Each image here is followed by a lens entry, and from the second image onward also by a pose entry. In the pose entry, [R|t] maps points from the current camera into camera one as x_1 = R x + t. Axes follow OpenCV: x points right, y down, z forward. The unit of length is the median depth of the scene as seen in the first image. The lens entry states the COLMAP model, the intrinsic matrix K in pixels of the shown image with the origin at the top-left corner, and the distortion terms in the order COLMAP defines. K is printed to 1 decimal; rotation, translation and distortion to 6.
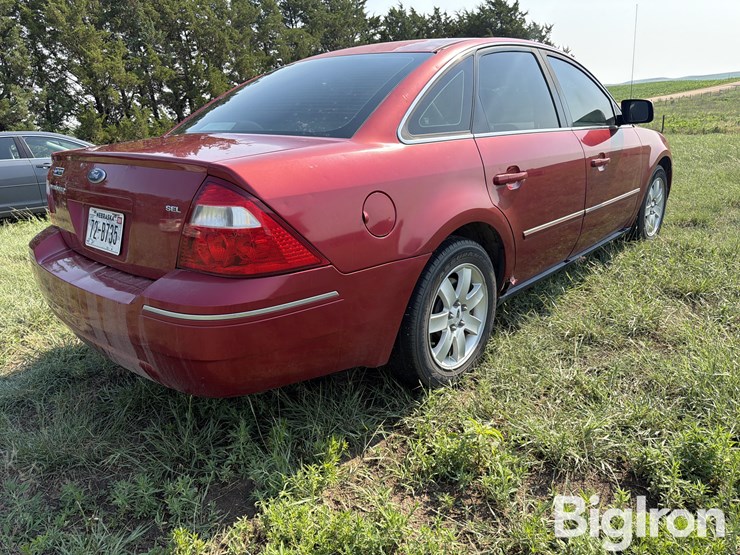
lens RADIAL K [[528.2, 0, 374.9], [0, 528.2, 279.8], [0, 0, 1]] dist [0.008714, 0.000329]
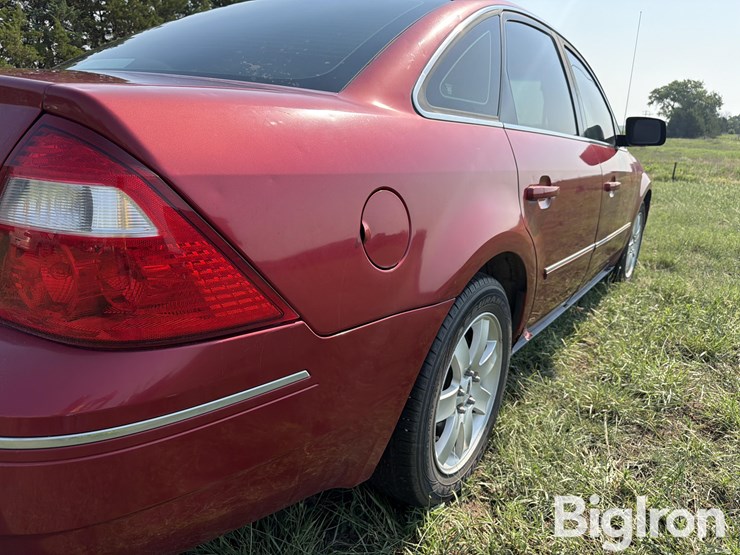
lens RADIAL K [[528.2, 0, 374.9], [0, 528.2, 279.8], [0, 0, 1]] dist [0.008714, 0.000329]
pose [[0.985605, 0.062871, 0.156939, -0.070772], [-0.057863, 0.997665, -0.036282, -0.039542], [-0.158853, 0.026679, 0.986942, 0.363395]]
